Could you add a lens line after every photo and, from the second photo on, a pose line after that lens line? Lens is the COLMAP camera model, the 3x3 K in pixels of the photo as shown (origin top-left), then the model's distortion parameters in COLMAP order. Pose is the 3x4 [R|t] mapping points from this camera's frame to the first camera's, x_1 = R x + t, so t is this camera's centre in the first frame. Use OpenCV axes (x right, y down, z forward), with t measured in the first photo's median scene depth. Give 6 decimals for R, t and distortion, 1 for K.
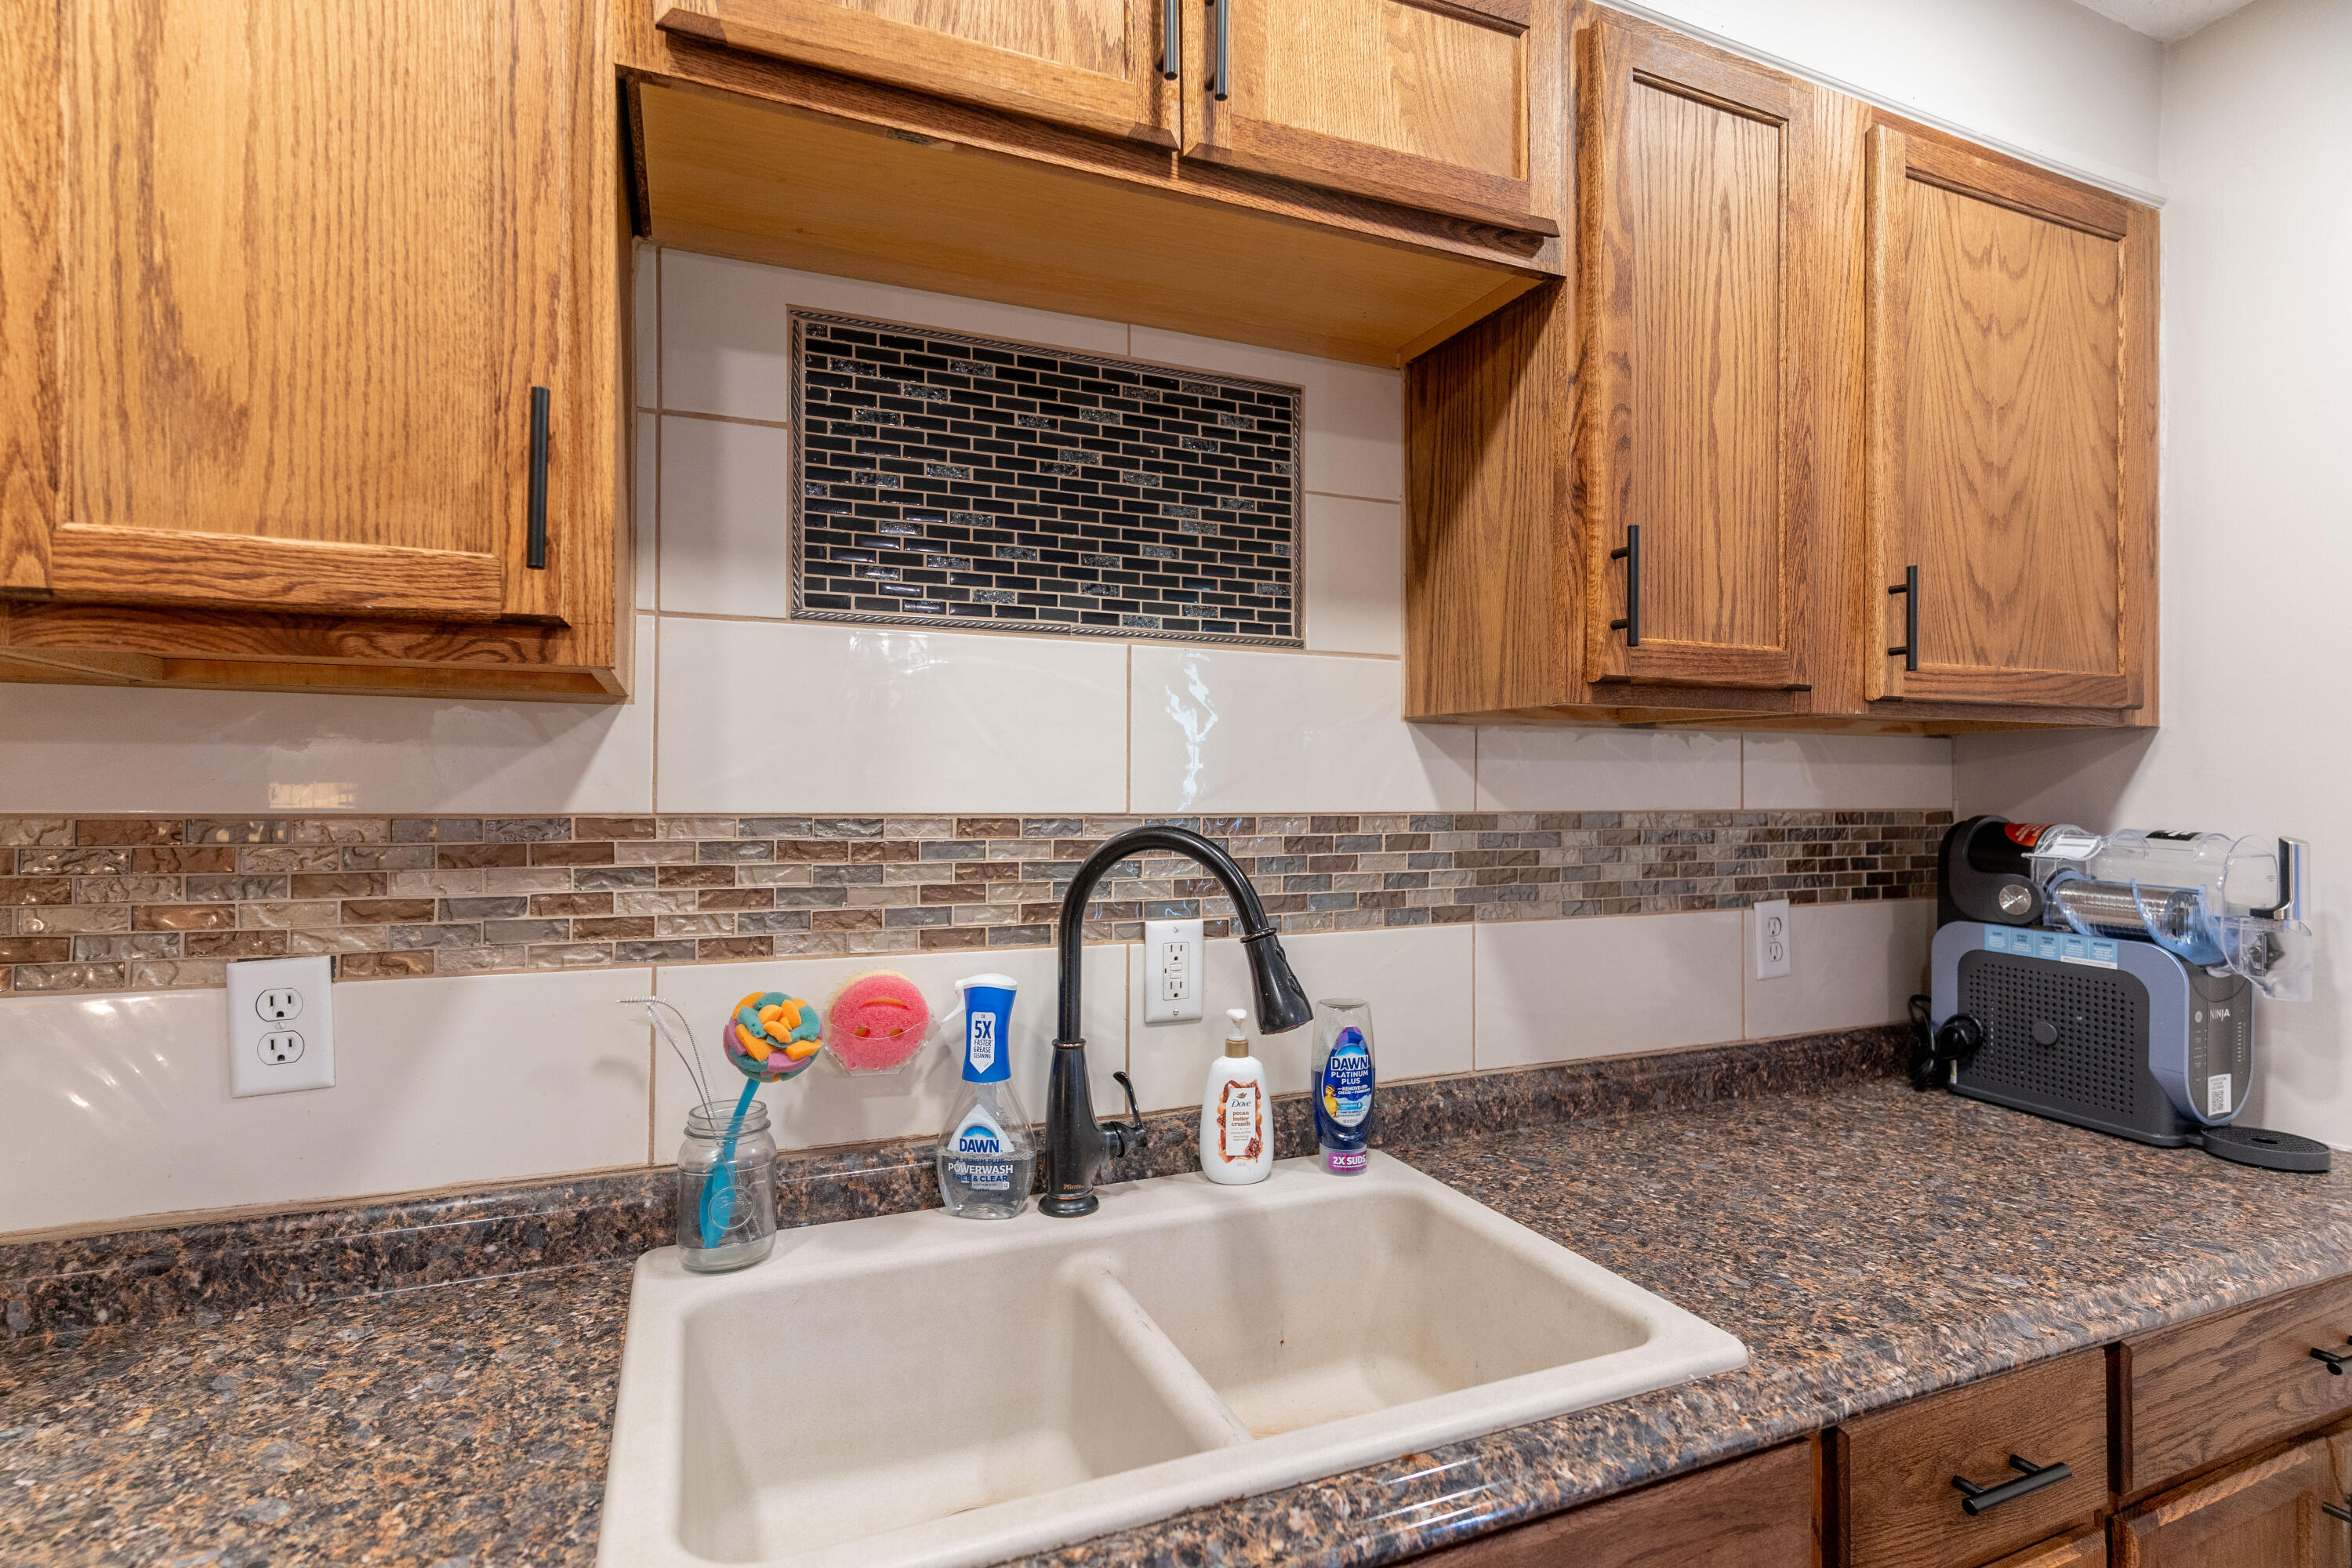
lens RADIAL K [[1084.9, 0, 1137.4], [0, 1084.9, 778.5], [0, 0, 1]] dist [0.005606, 0.000543]
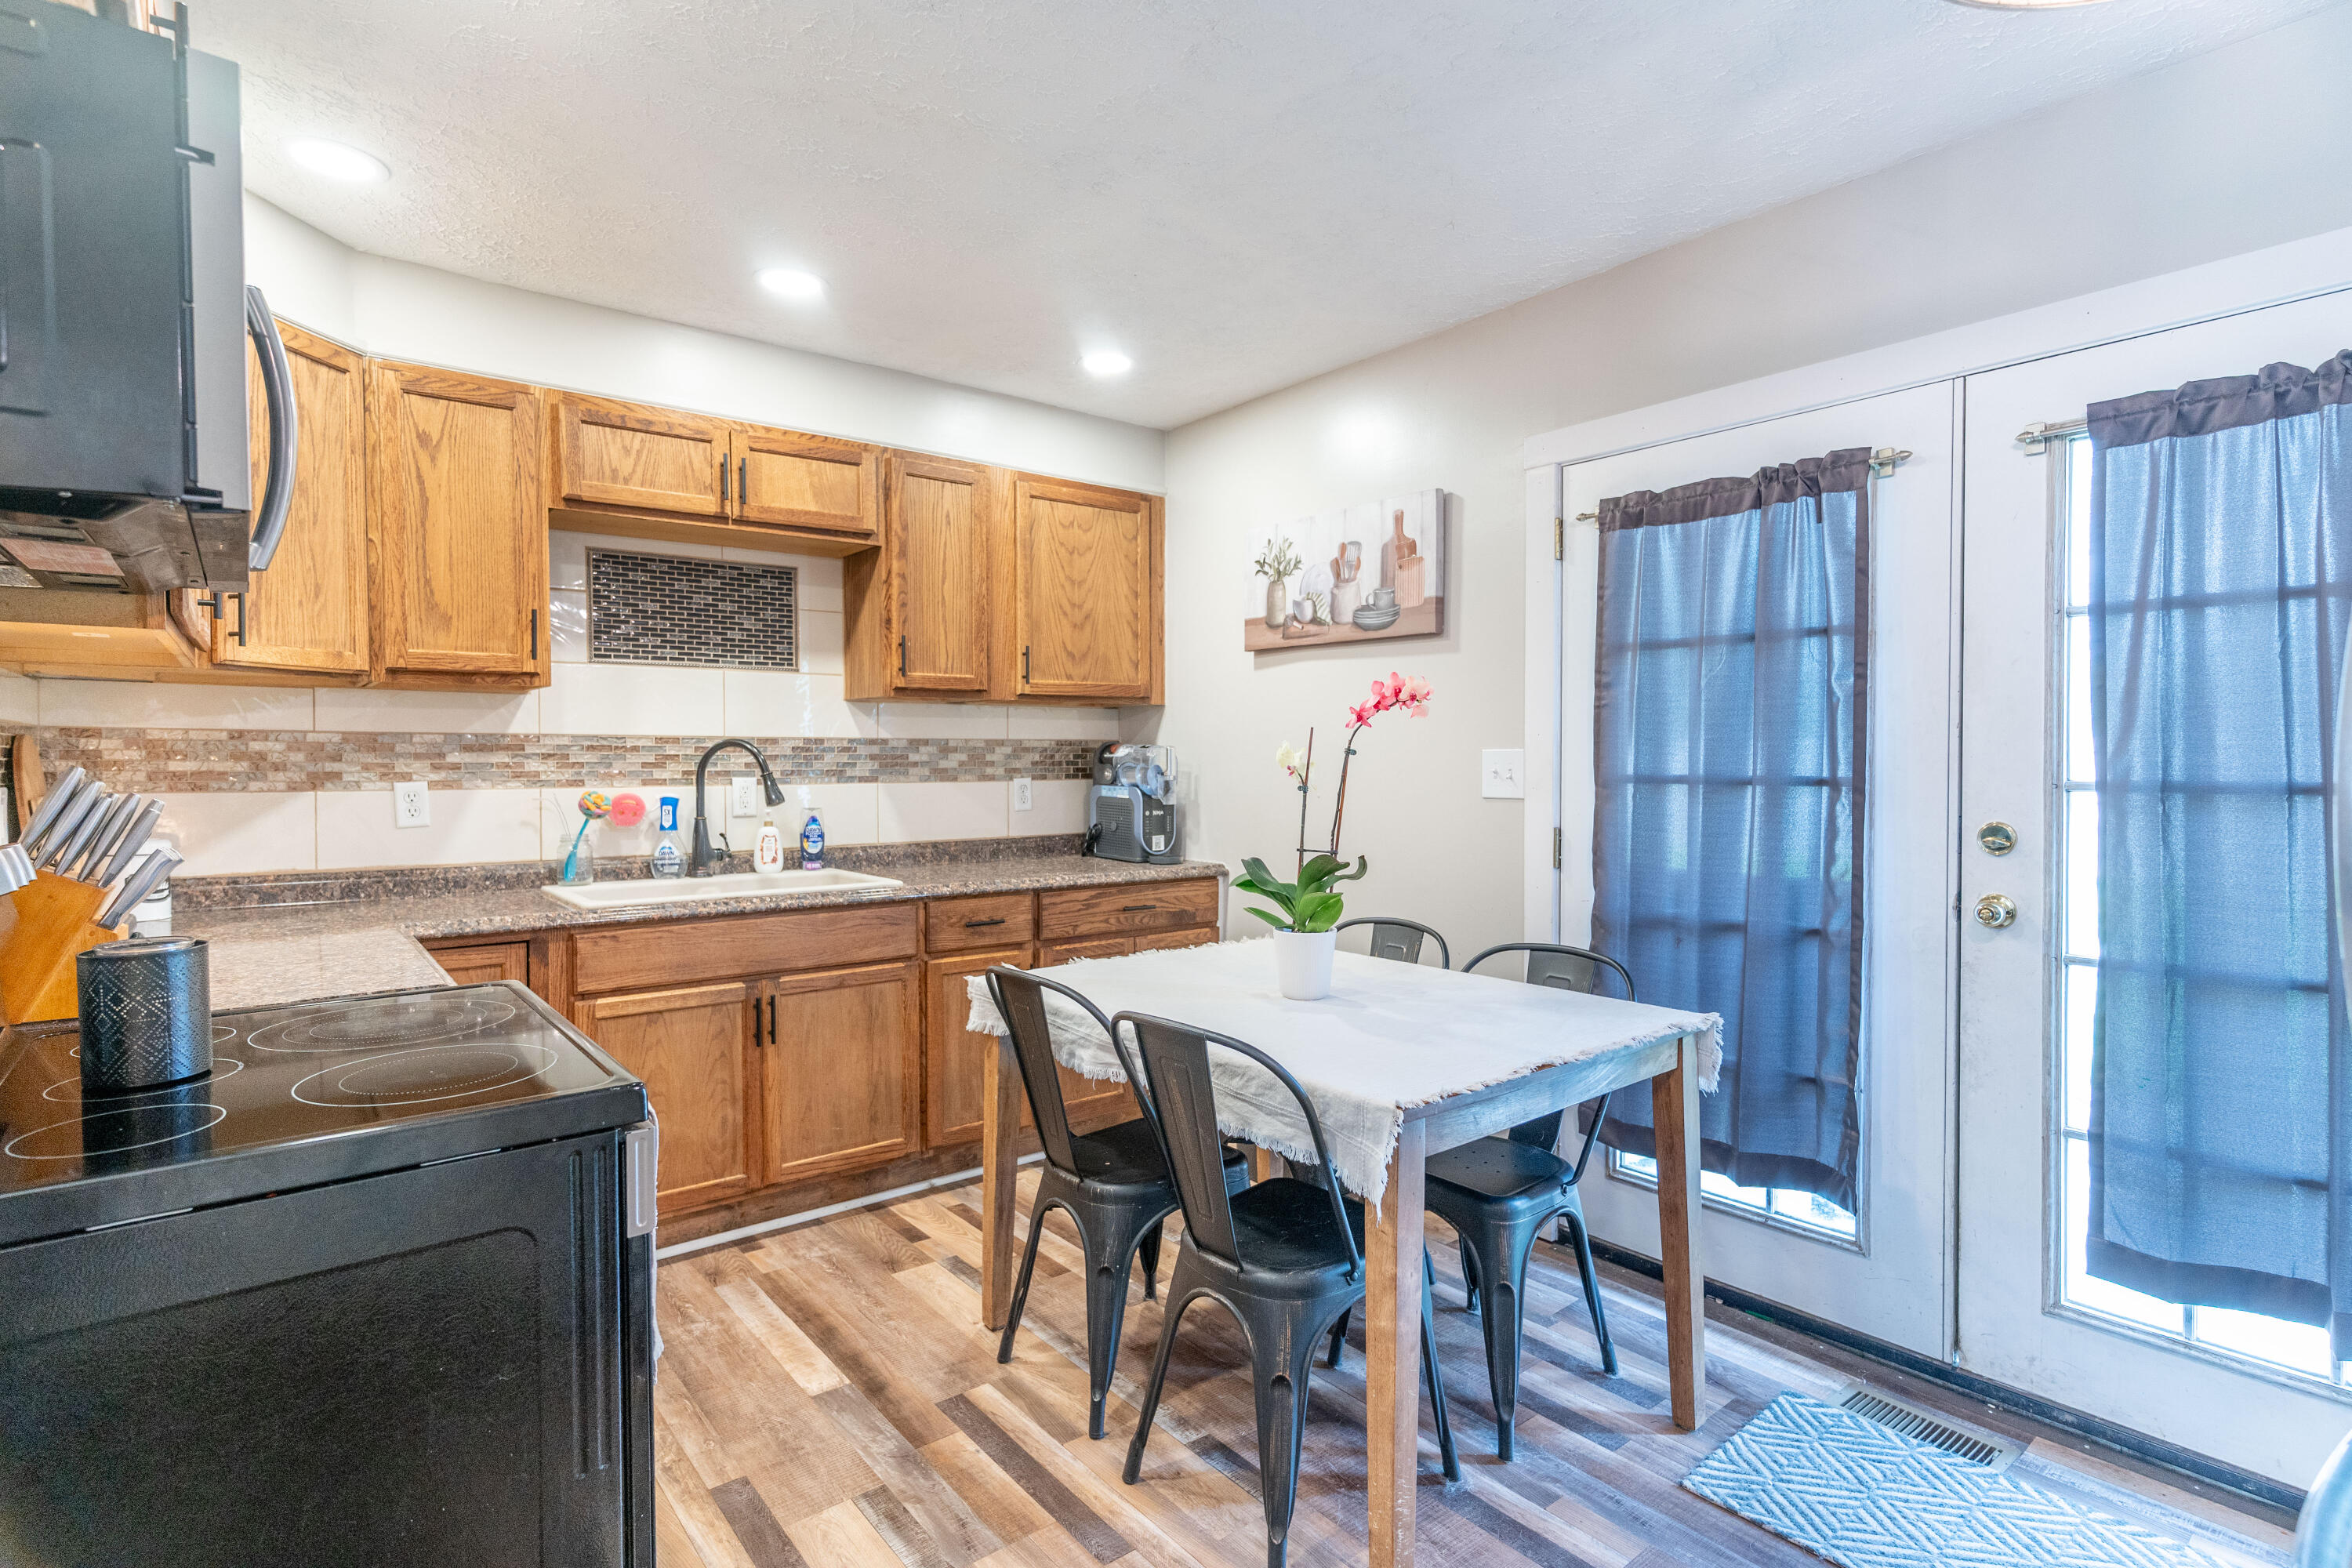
lens RADIAL K [[1150.8, 0, 1130.4], [0, 1150.8, 785.7], [0, 0, 1]] dist [-0.000072, 0.000187]
pose [[0.965635, -0.011661, 0.259640, 0.220357], [0.002592, 0.999375, 0.035244, 0.057883], [-0.259889, -0.033360, 0.965062, -1.981473]]
